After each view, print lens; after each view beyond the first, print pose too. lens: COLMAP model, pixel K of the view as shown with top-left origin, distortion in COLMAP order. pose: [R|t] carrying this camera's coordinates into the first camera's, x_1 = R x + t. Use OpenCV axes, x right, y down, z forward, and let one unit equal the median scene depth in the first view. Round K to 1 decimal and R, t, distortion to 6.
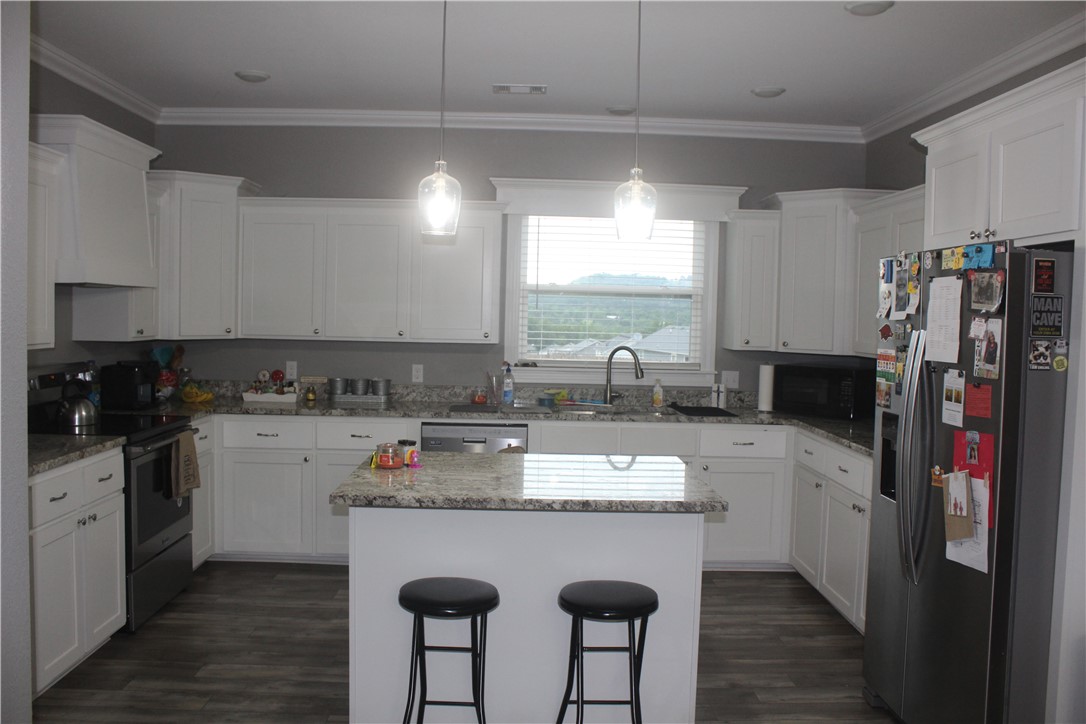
lens RADIAL K [[894.3, 0, 536.3], [0, 894.3, 358.7], [0, 0, 1]] dist [-0.145608, 0.102384]
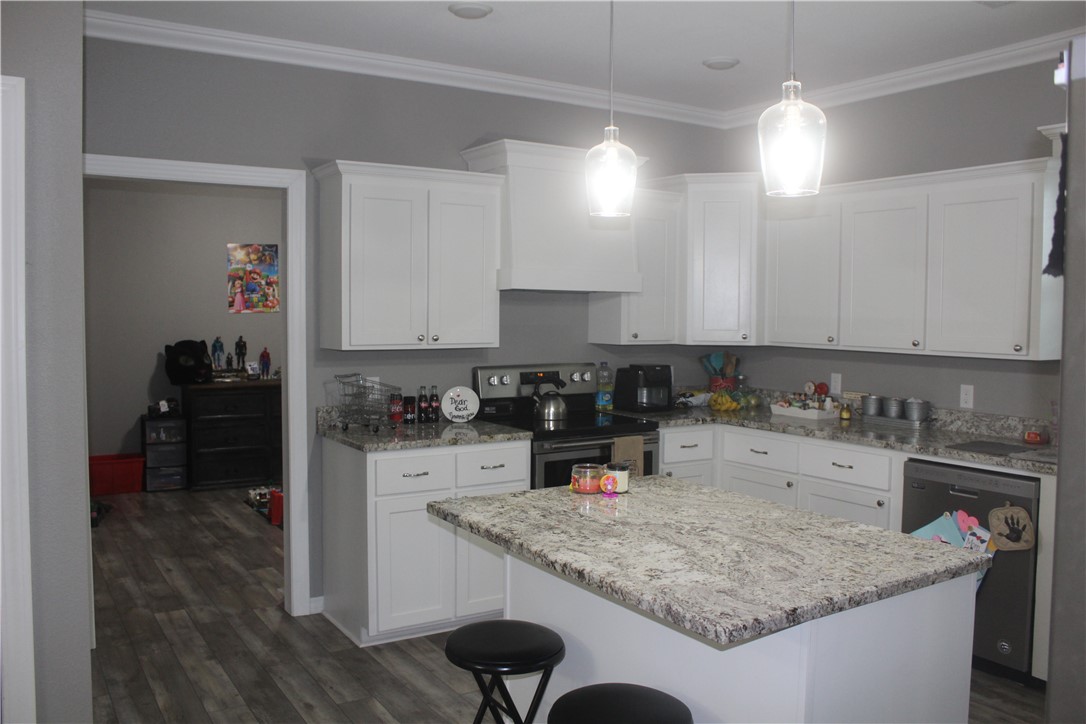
lens RADIAL K [[894.3, 0, 547.1], [0, 894.3, 369.6], [0, 0, 1]] dist [-0.145608, 0.102384]
pose [[0.522031, 0.039729, -0.852001, 0.355476], [-0.042073, 0.998898, 0.020800, -0.008021], [0.851888, 0.024988, 0.523127, 0.331970]]
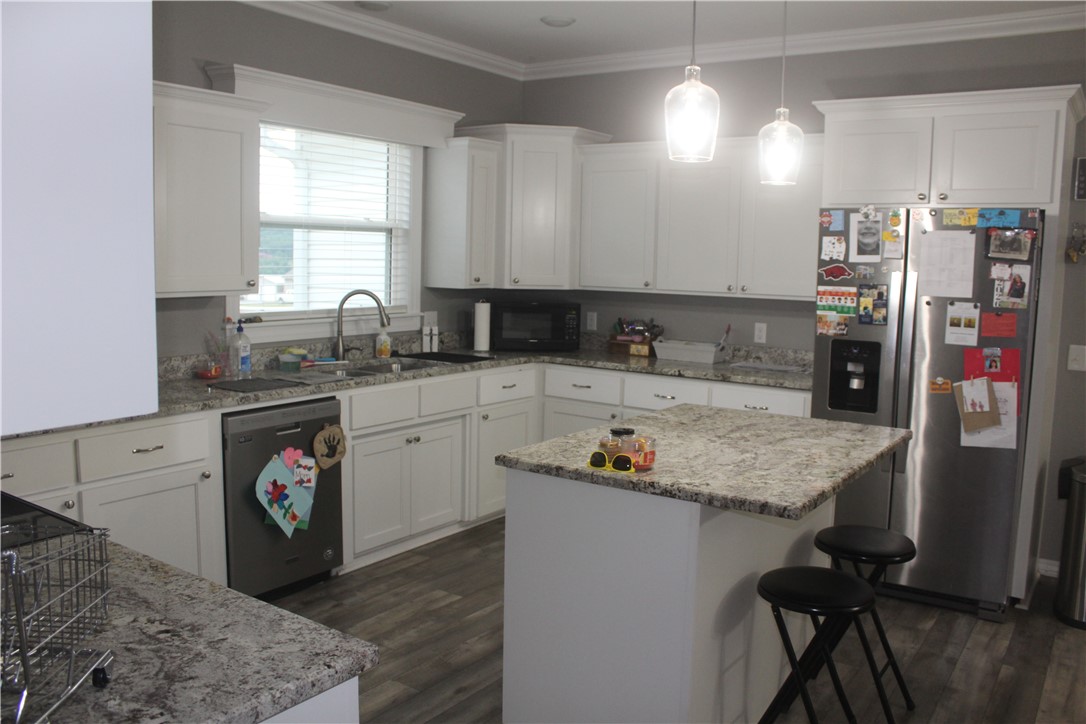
lens RADIAL K [[894.3, 0, 536.8], [0, 894.3, 363.0], [0, 0, 1]] dist [-0.145608, 0.102384]
pose [[0.594641, -0.106051, 0.796966, -0.522915], [0.033792, 0.993683, 0.107014, -0.032314], [-0.803281, -0.036704, 0.594469, 0.403448]]
